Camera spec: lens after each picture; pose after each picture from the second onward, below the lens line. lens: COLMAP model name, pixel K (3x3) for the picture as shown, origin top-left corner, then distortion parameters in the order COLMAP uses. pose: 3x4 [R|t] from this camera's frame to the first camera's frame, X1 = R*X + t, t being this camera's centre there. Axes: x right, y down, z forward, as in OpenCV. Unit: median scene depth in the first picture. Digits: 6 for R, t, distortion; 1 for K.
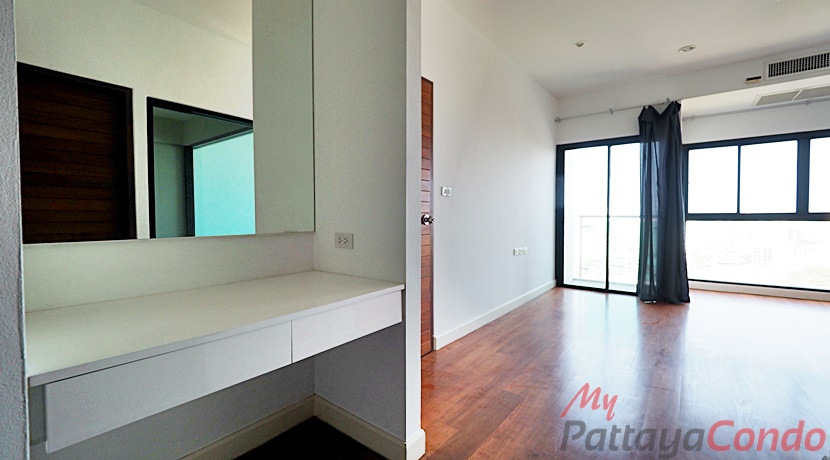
lens RADIAL K [[347.3, 0, 401.5], [0, 347.3, 223.0], [0, 0, 1]] dist [-0.004578, -0.000072]
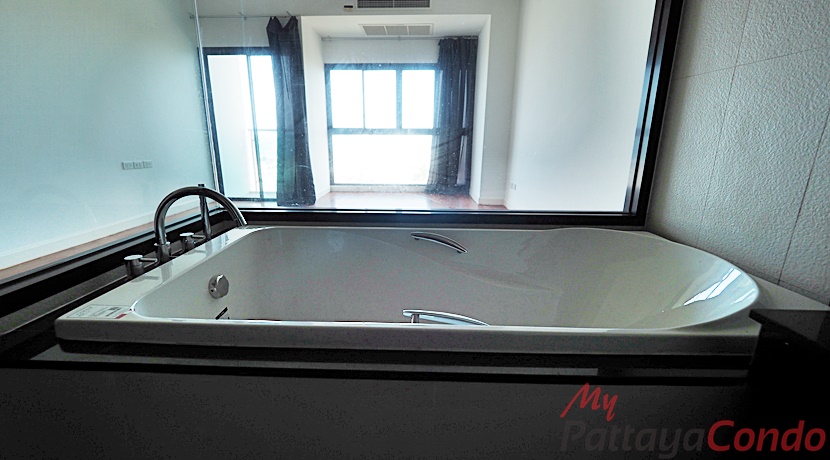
lens RADIAL K [[347.3, 0, 401.5], [0, 347.3, 223.0], [0, 0, 1]] dist [-0.004578, -0.000072]
pose [[0.803484, -0.137611, 0.579204, 0.338116], [0.002753, 0.973766, 0.227534, 0.022079], [-0.595320, -0.181225, 0.782784, -0.131915]]
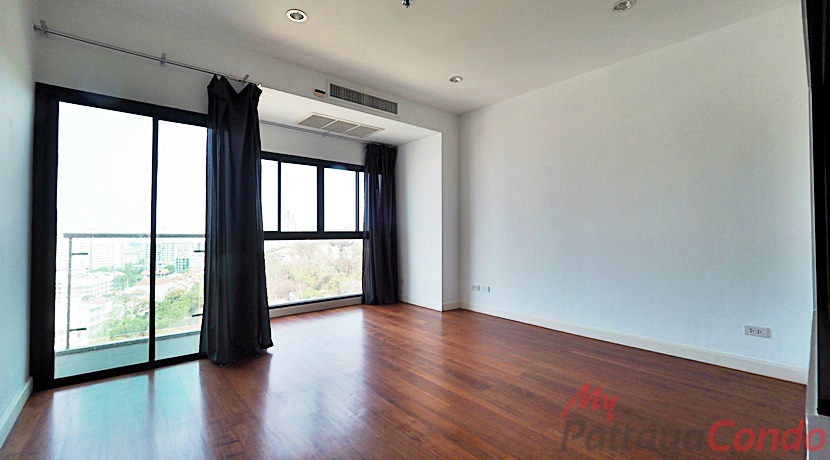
lens RADIAL K [[347.3, 0, 401.5], [0, 347.3, 223.0], [0, 0, 1]] dist [-0.004578, -0.000072]
pose [[0.204253, 0.031121, 0.978423, 0.116221], [0.017453, 0.999220, -0.035426, -0.013775], [-0.978763, 0.024312, 0.203550, 0.514447]]
